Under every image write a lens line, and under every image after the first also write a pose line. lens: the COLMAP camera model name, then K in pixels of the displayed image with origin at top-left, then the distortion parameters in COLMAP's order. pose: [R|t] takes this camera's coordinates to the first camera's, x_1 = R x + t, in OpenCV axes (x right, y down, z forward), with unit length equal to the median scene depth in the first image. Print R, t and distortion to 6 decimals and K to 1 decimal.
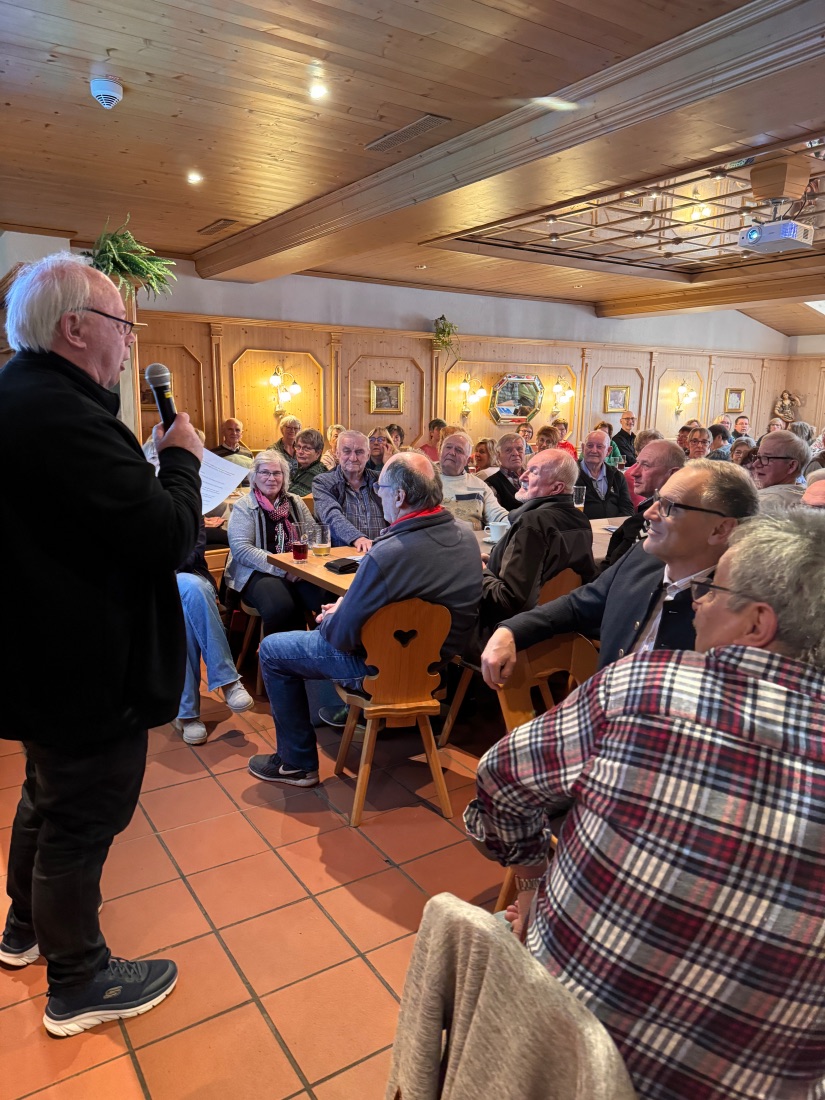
lens RADIAL K [[773.0, 0, 412.5], [0, 773.0, 550.0], [0, 0, 1]] dist [0.074751, -0.084361]
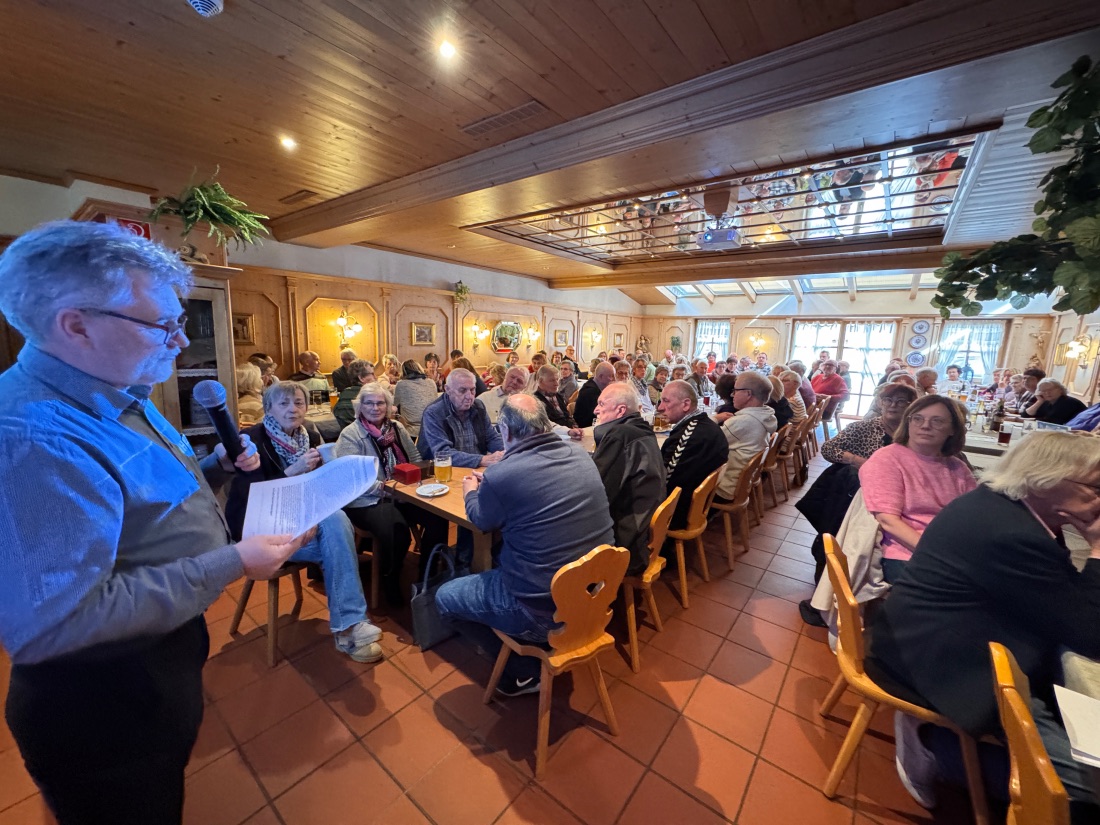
lens RADIAL K [[438.6, 0, 553.9], [0, 438.6, 410.9], [0, 0, 1]] dist [0.001466, -0.000413]
pose [[0.945363, -0.040098, 0.323546, -0.082066], [0.046458, 0.998849, -0.011952, -0.039361], [-0.322694, 0.026330, 0.946137, 0.176125]]
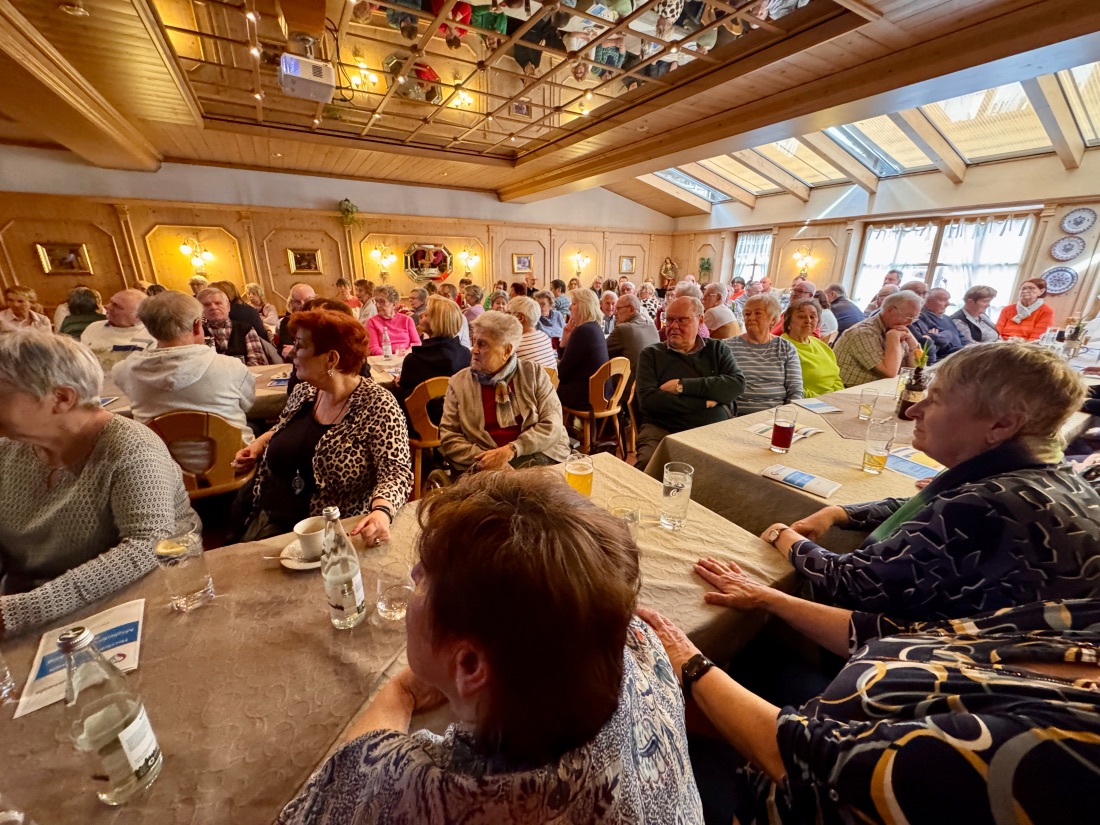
lens RADIAL K [[438.6, 0, 553.9], [0, 438.6, 410.9], [0, 0, 1]] dist [0.001466, -0.000413]
pose [[0.999273, 0.000852, -0.038116, 0.471247], [0.003754, 0.992692, 0.120616, -0.034626], [0.037941, -0.120671, 0.991967, 0.255683]]
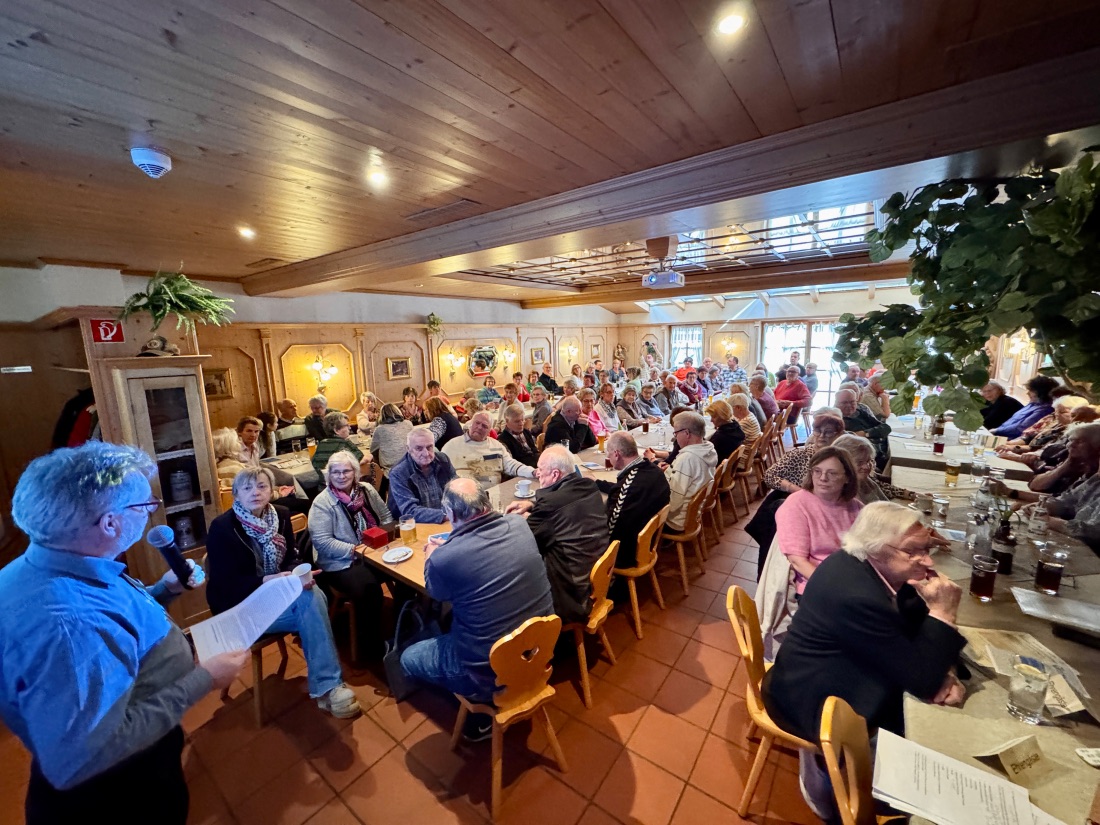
lens RADIAL K [[438.6, 0, 553.9], [0, 438.6, 410.9], [0, 0, 1]] dist [0.001466, -0.000413]
pose [[0.935327, -0.102988, 0.338463, -0.055437], [0.112246, 0.993650, -0.007837, -0.085926], [-0.335506, 0.045322, 0.940947, 0.131819]]
